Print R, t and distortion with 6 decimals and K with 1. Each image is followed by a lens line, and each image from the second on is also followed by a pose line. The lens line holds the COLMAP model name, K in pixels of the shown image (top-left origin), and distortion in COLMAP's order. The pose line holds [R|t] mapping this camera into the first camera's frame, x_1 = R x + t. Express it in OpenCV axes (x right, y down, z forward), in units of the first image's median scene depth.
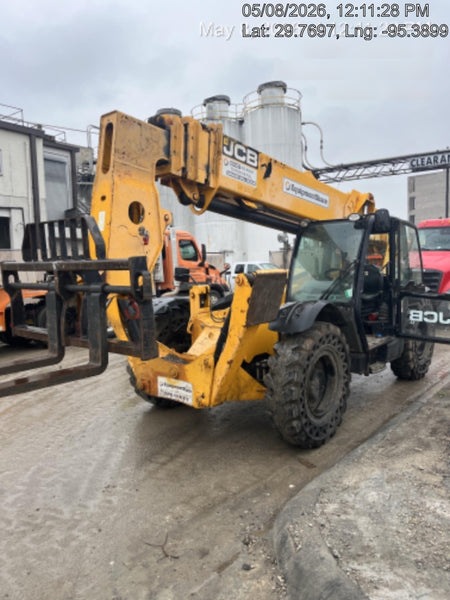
lens RADIAL K [[450.6, 0, 227.8], [0, 450.6, 295.1], [0, 0, 1]] dist [0.060771, -0.070966]
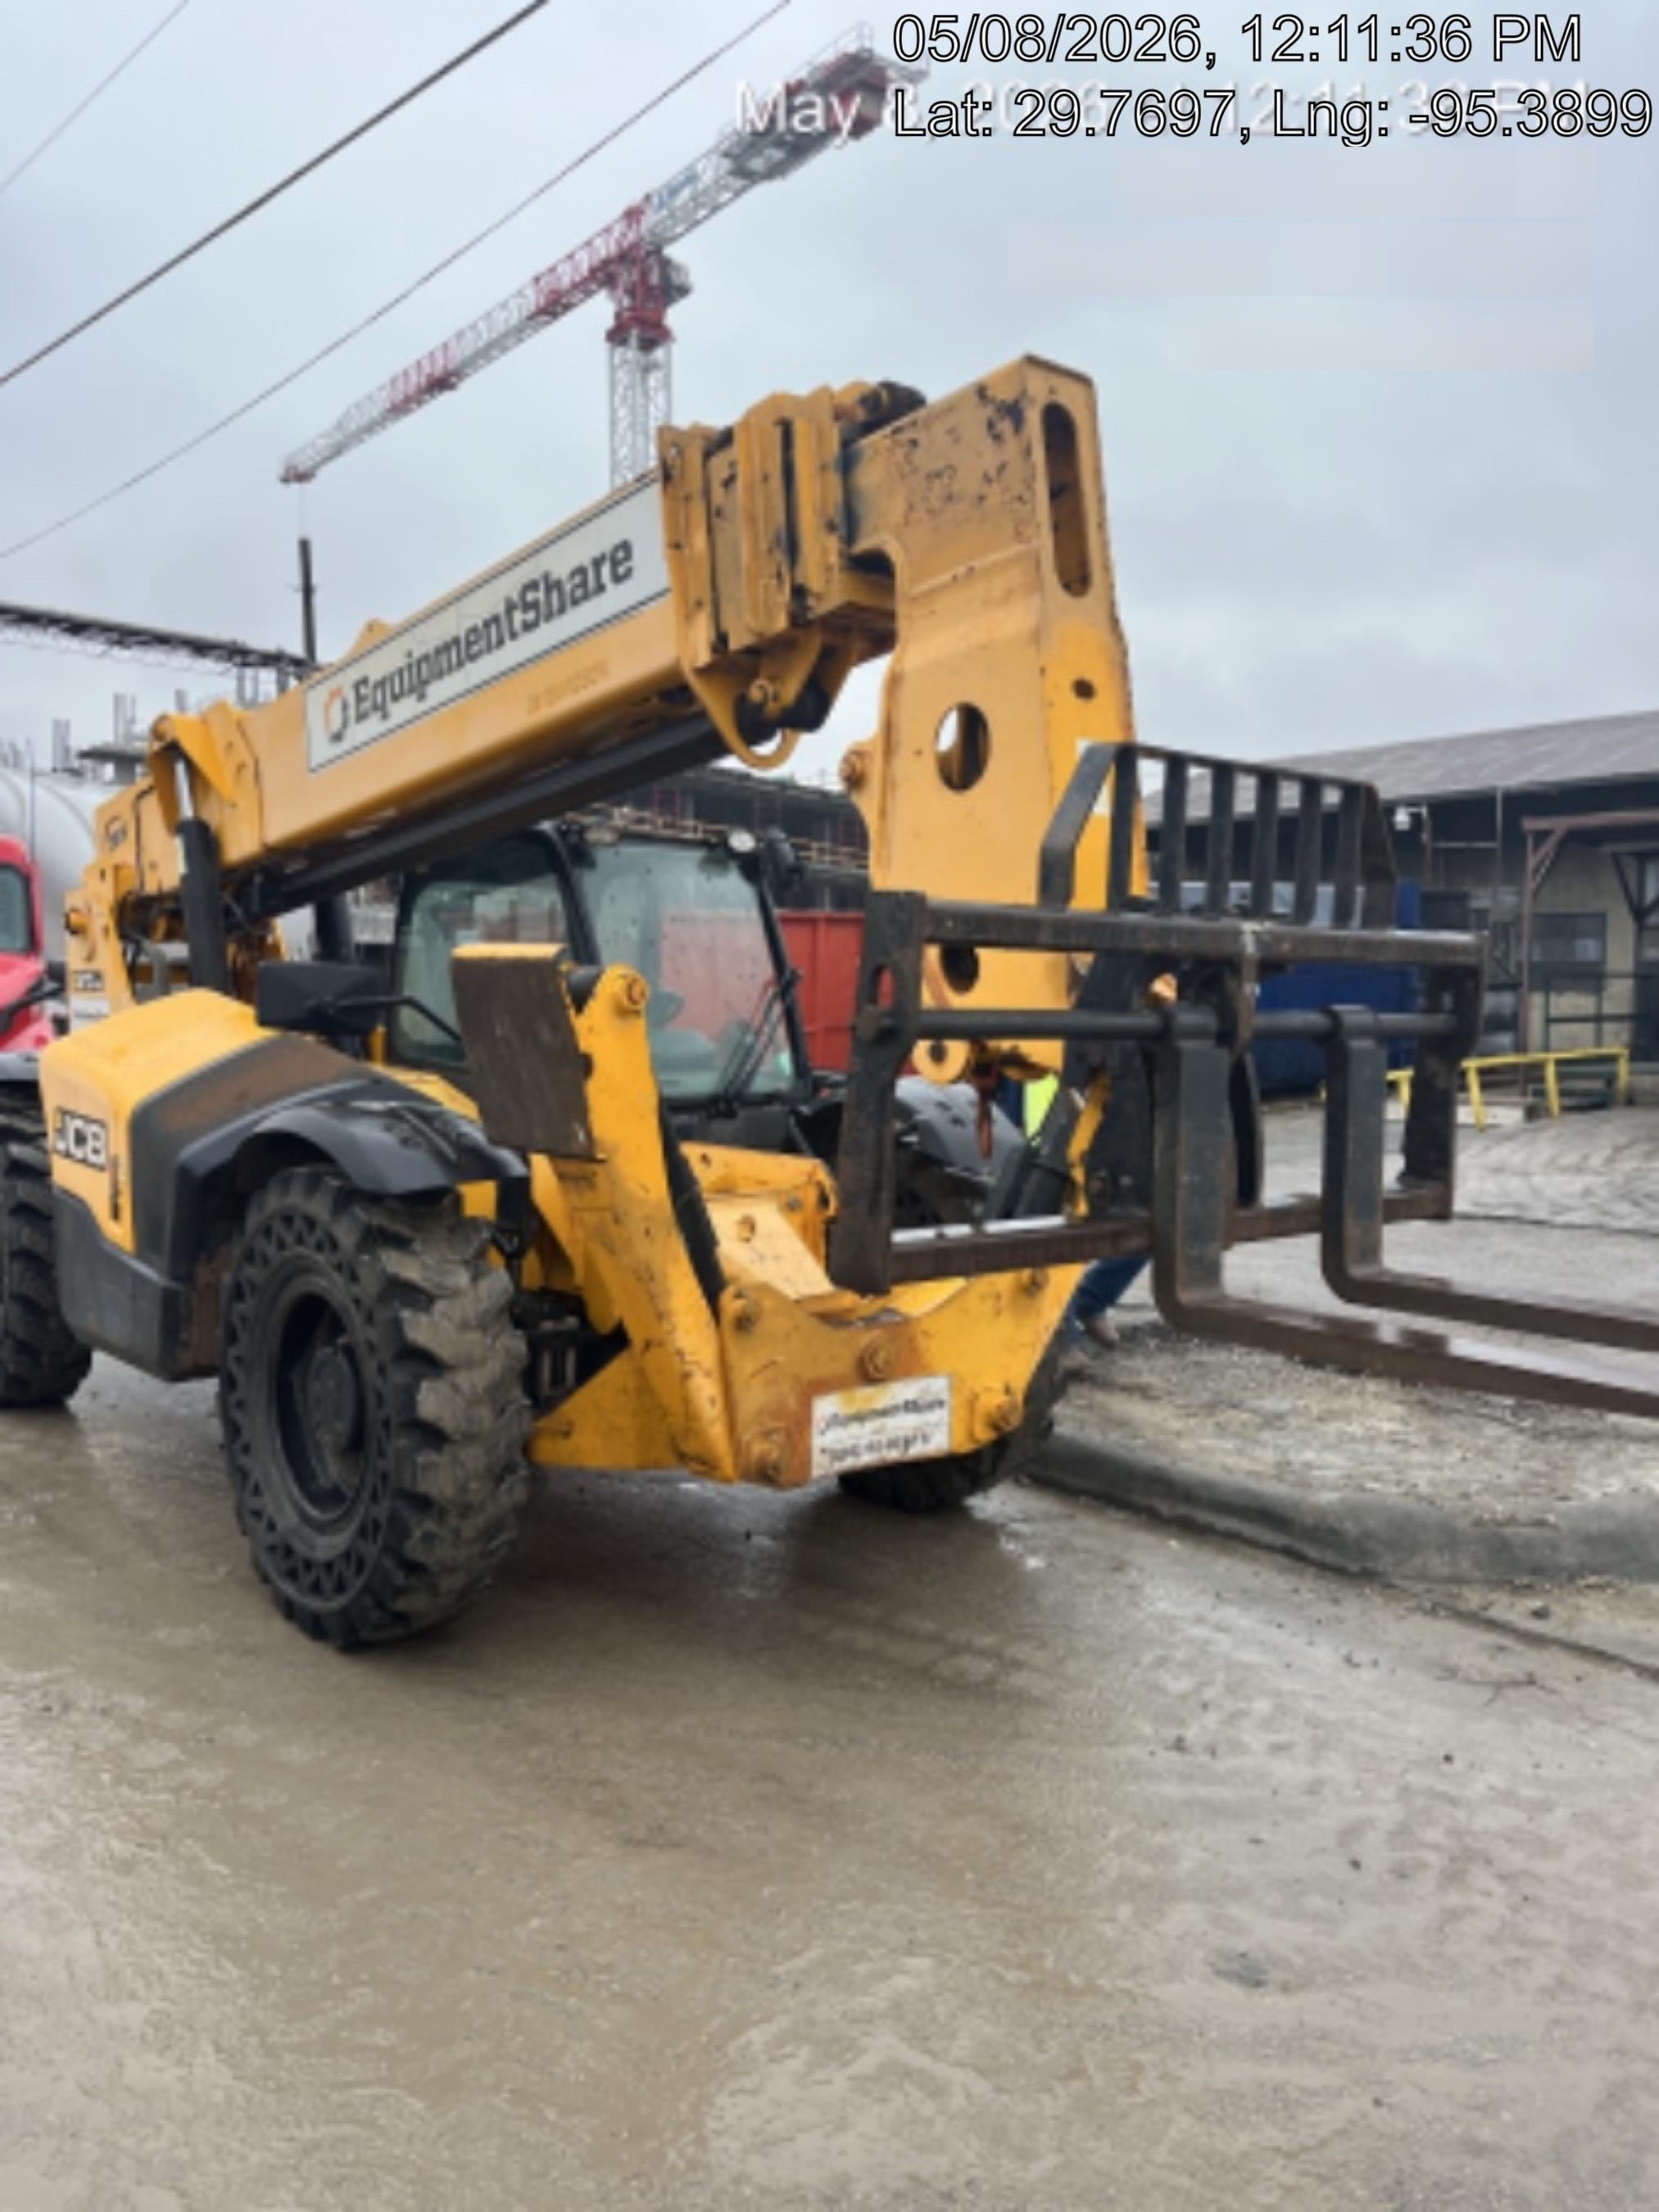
lens RADIAL K [[1661.3, 0, 820.0], [0, 1661.3, 1095.5], [0, 0, 1]] dist [0.060771, -0.070966]
pose [[0.181373, -0.029648, 0.982967, -0.328248], [0.053593, 0.998358, 0.020224, -0.001597], [-0.981953, 0.049013, 0.182664, 0.256730]]
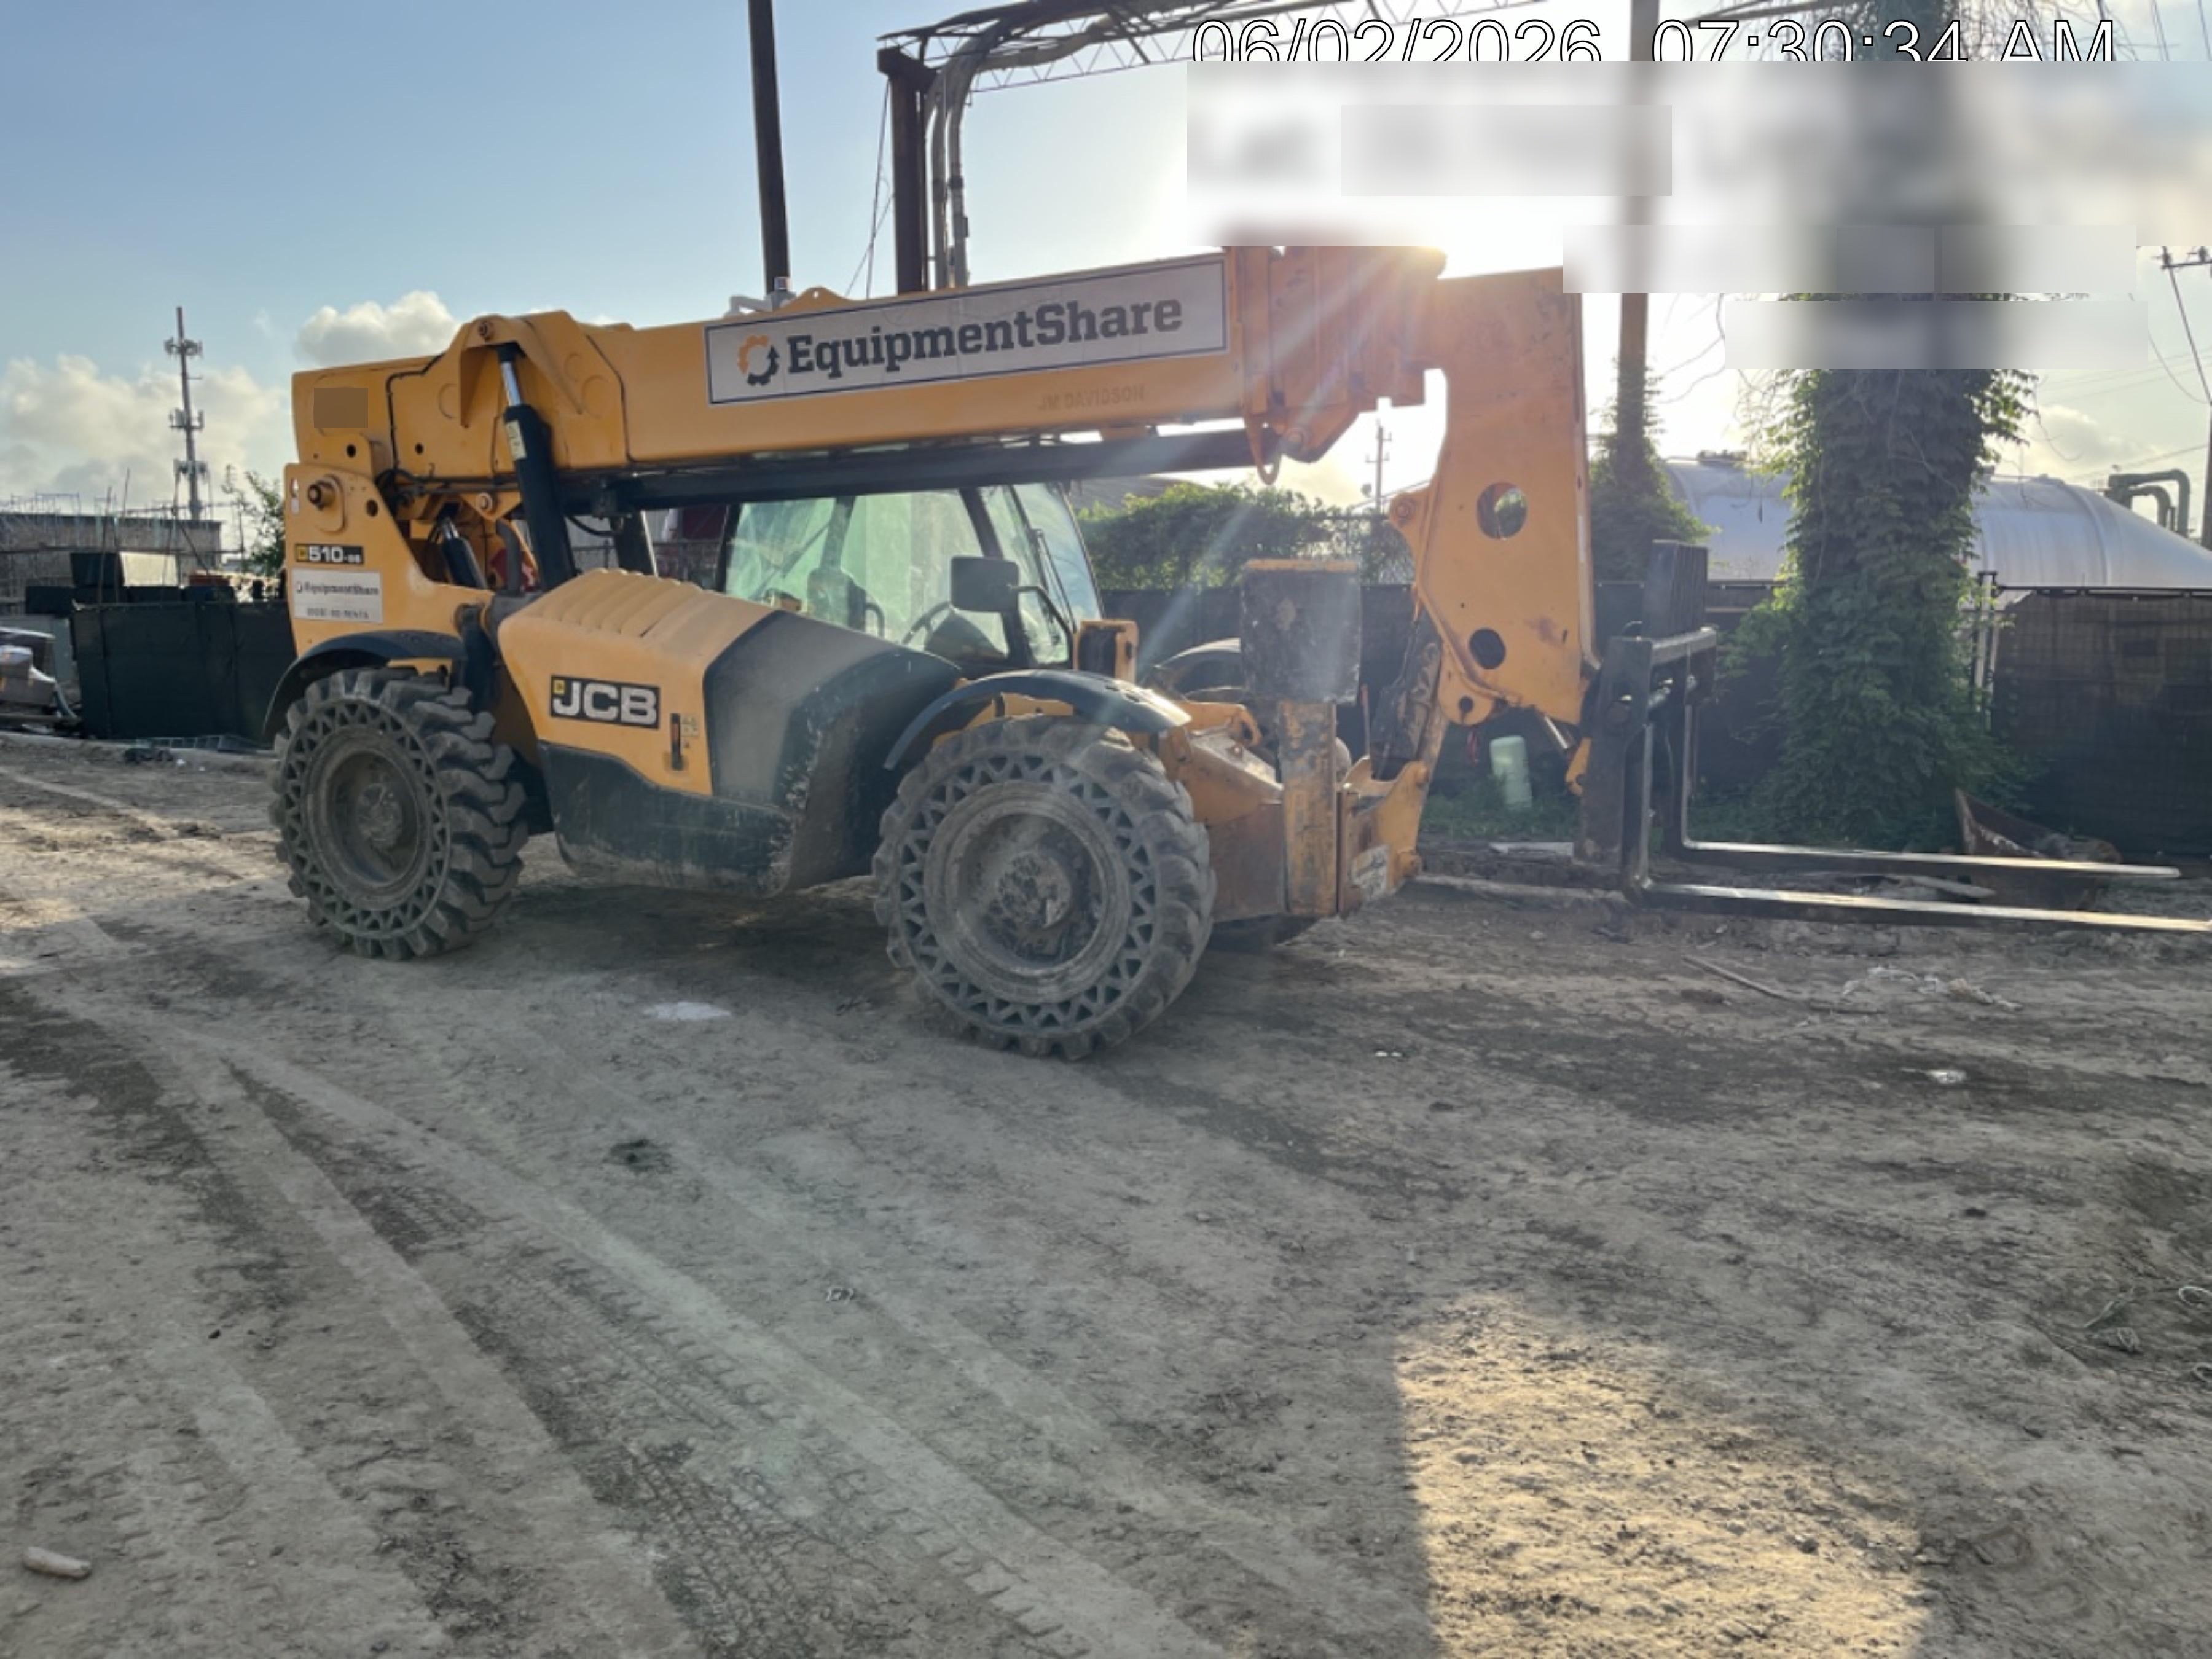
lens RADIAL K [[1661.3, 0, 1093.7], [0, 1661.3, 835.1], [0, 0, 1]] dist [0.060771, -0.070966]
pose [[-0.238472, -0.162145, 0.957518, -0.443751], [0.004990, 0.985746, 0.168167, -0.039863], [-0.971136, 0.044881, -0.234264, 0.471676]]
